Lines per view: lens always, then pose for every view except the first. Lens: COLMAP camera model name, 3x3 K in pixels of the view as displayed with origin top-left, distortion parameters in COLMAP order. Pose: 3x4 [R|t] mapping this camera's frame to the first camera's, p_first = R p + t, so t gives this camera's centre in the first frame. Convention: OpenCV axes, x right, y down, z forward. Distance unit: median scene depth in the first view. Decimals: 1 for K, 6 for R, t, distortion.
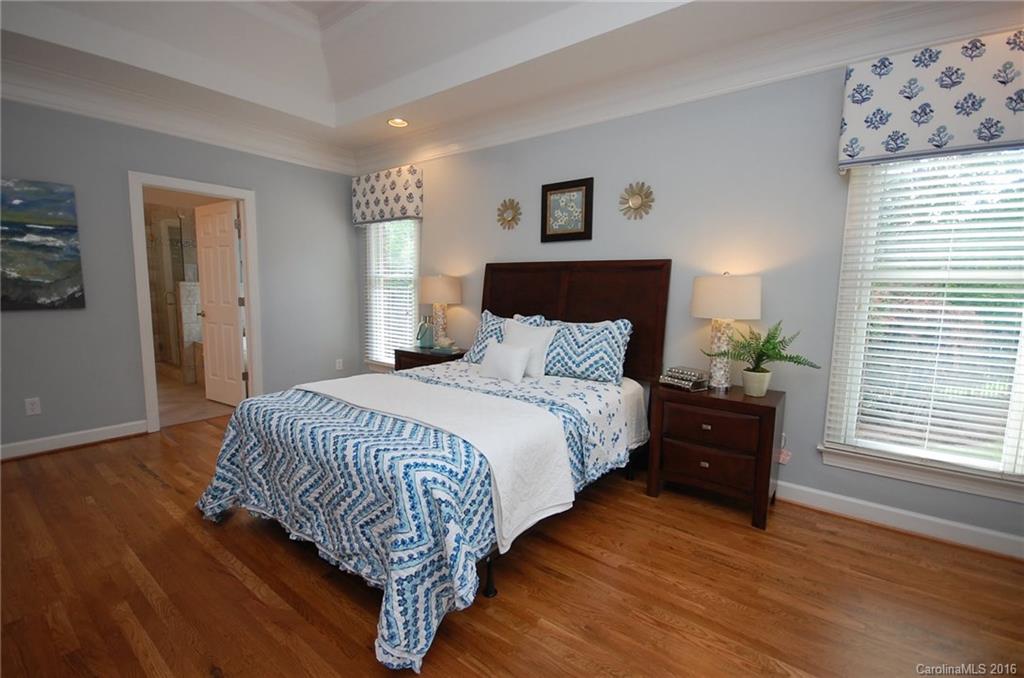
lens RADIAL K [[449.0, 0, 512.0], [0, 449.0, 339.0], [0, 0, 1]] dist [0.002294, -0.006974]
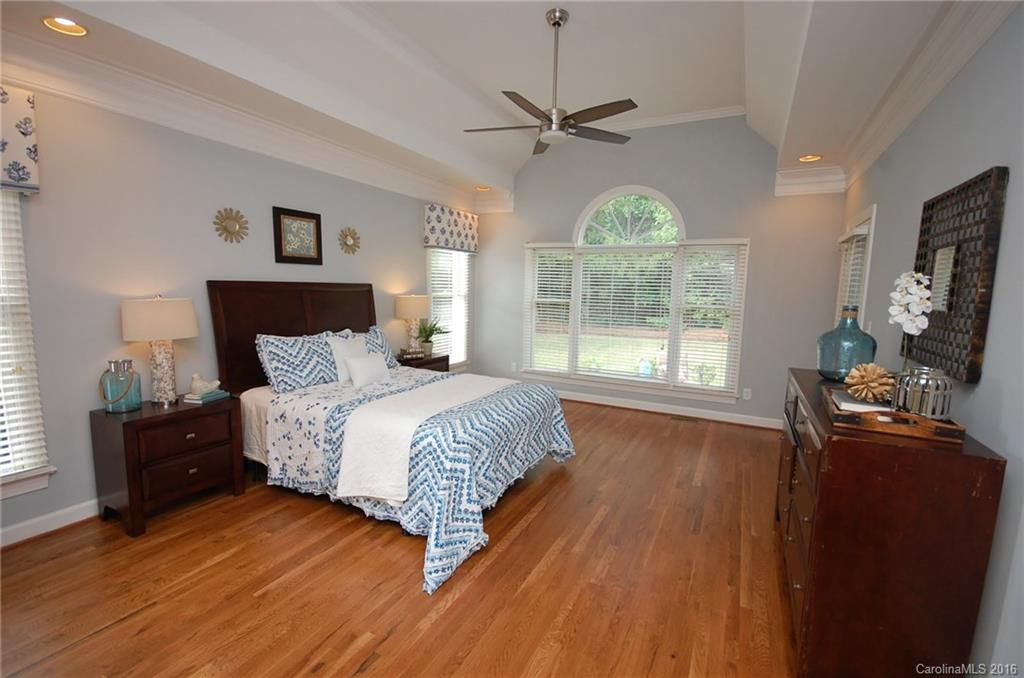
lens RADIAL K [[449.0, 0, 512.0], [0, 449.0, 339.0], [0, 0, 1]] dist [0.002294, -0.006974]
pose [[-0.167442, -0.132077, 0.976995, -1.109557], [0.092973, 0.984454, 0.149020, -0.154764], [-0.981488, 0.115786, -0.152560, 0.690749]]
